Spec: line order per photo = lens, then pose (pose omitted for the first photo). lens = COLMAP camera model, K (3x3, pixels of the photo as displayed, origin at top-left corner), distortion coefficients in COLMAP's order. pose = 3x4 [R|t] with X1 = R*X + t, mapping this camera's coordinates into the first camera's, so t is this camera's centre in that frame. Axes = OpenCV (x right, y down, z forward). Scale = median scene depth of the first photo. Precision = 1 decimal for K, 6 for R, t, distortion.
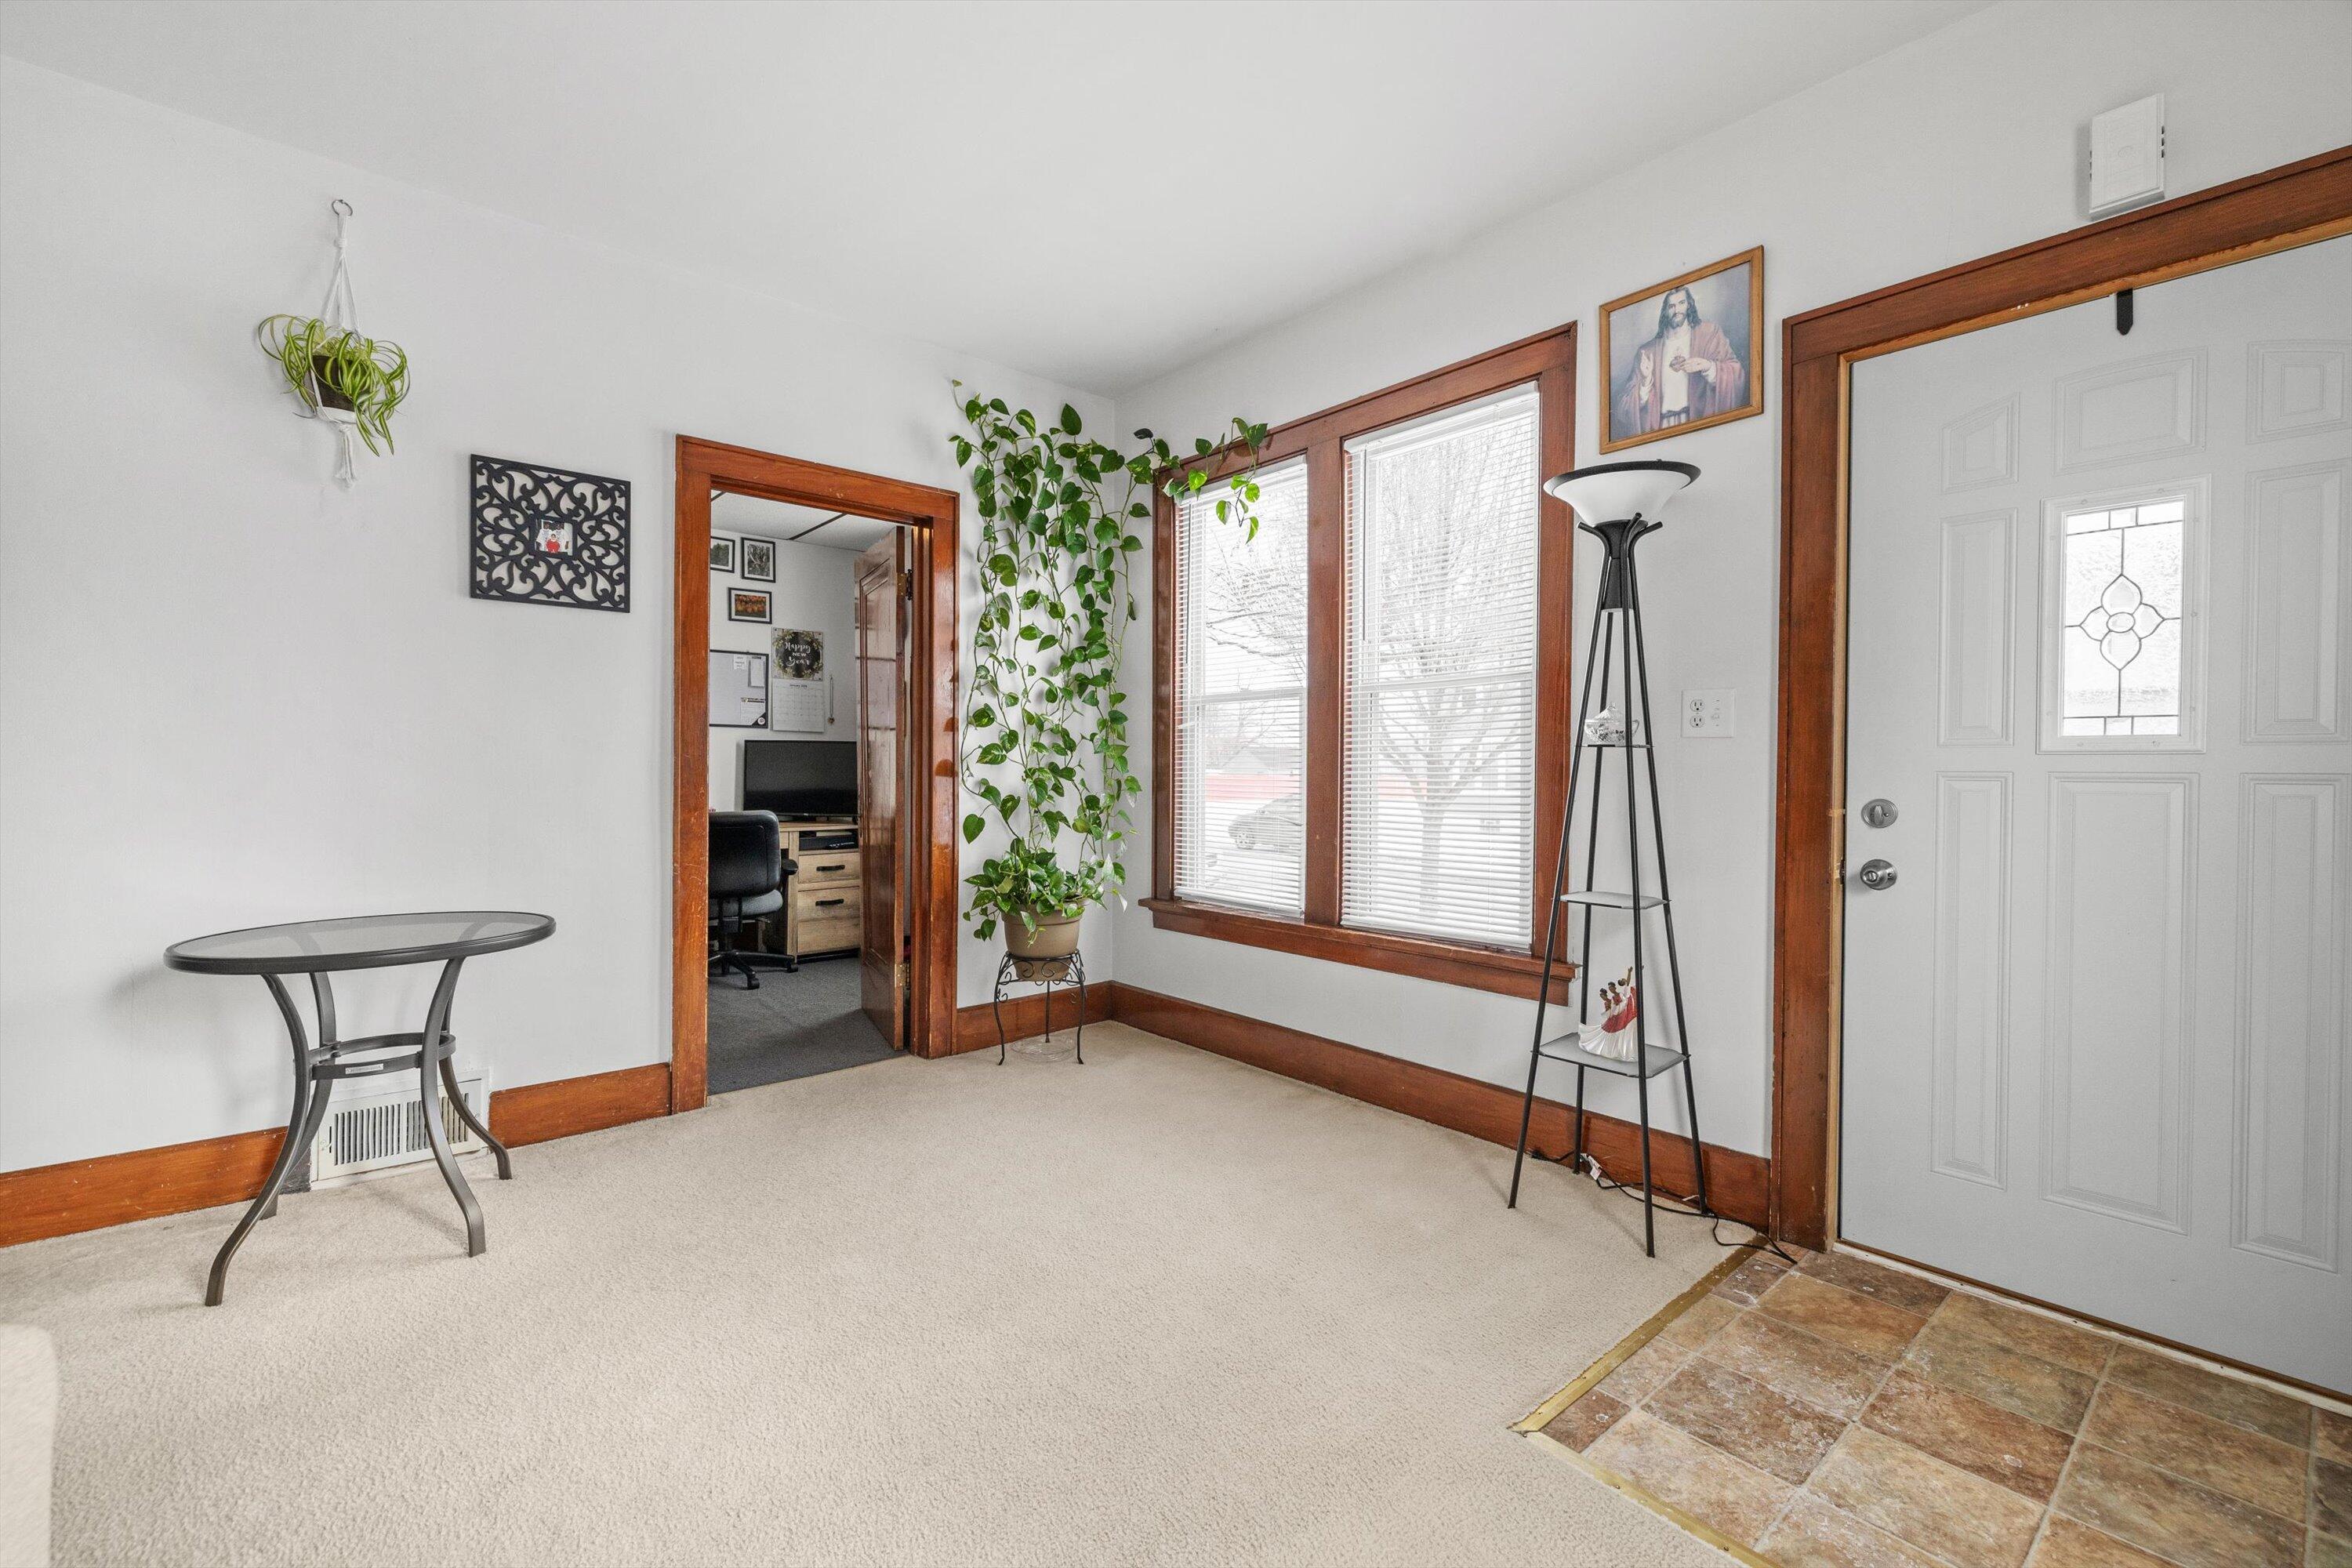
lens RADIAL K [[986.5, 0, 1161.9], [0, 986.5, 786.5], [0, 0, 1]] dist [0.000723, 0.000506]
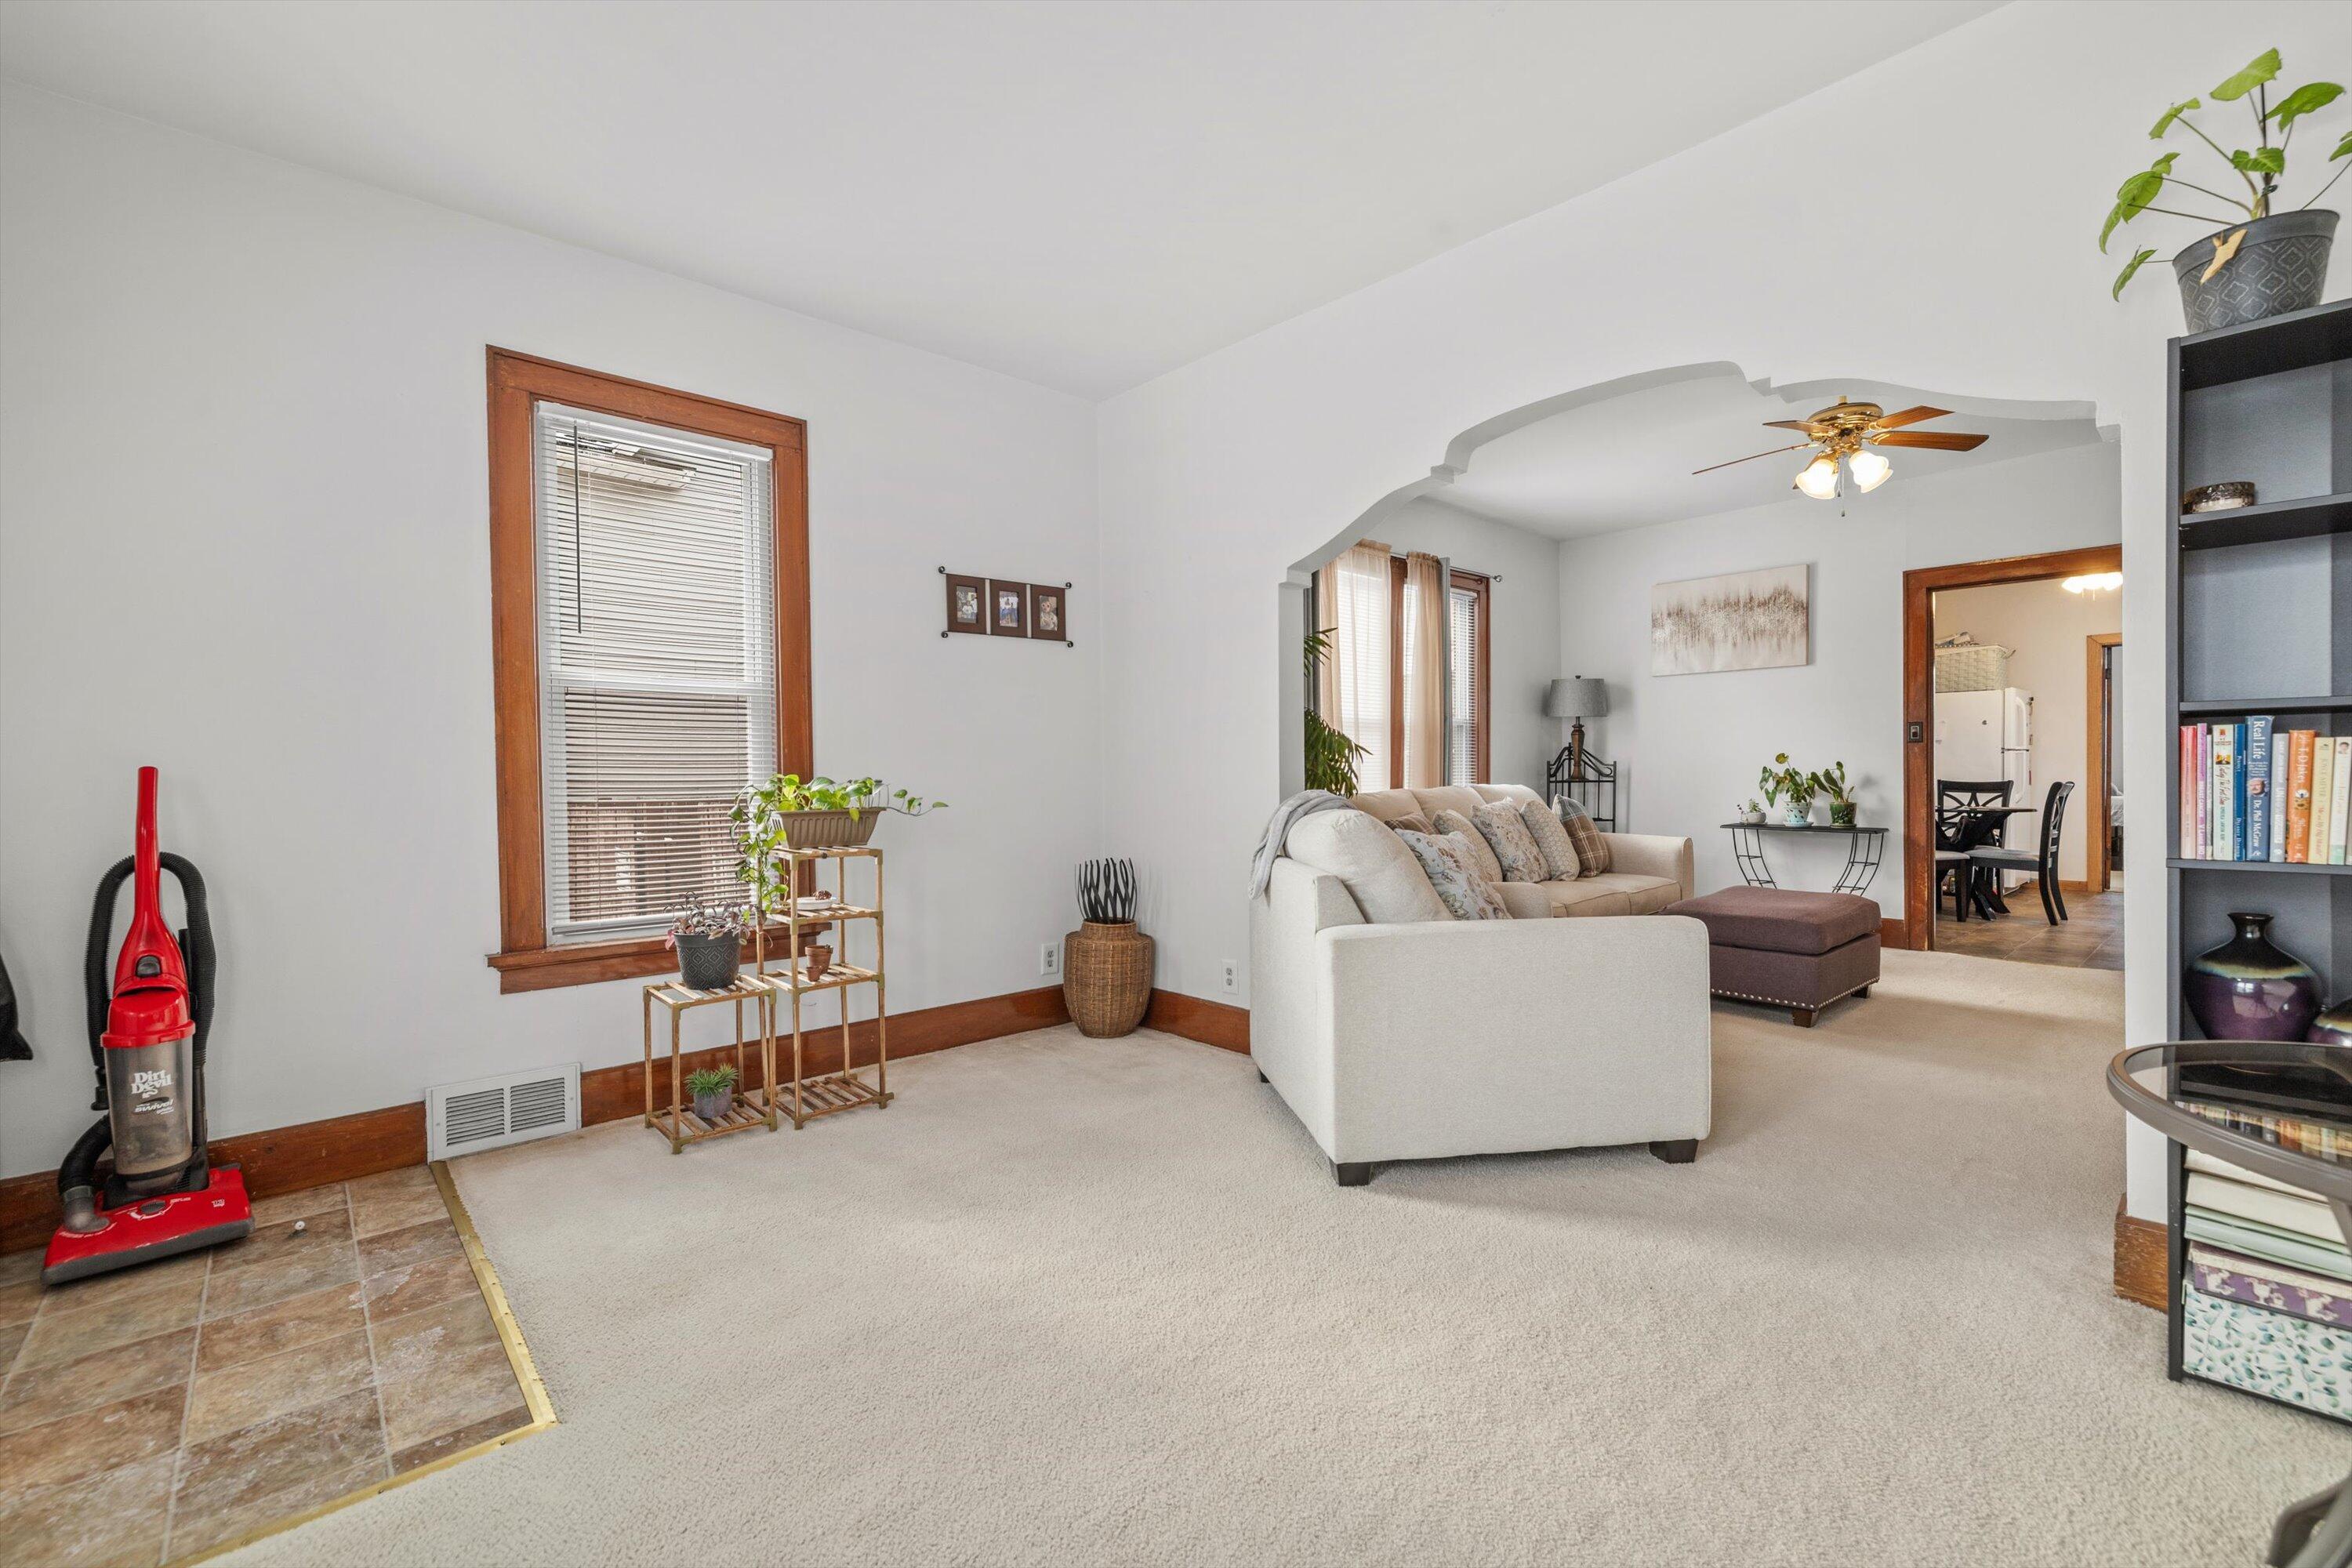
lens RADIAL K [[986.5, 0, 1161.9], [0, 986.5, 786.5], [0, 0, 1]] dist [0.000723, 0.000506]
pose [[-0.999464, 0.002944, -0.032599, -0.260683], [0.002067, 0.999636, 0.026892, -0.029046], [0.032667, 0.026810, -0.999107, 2.273117]]
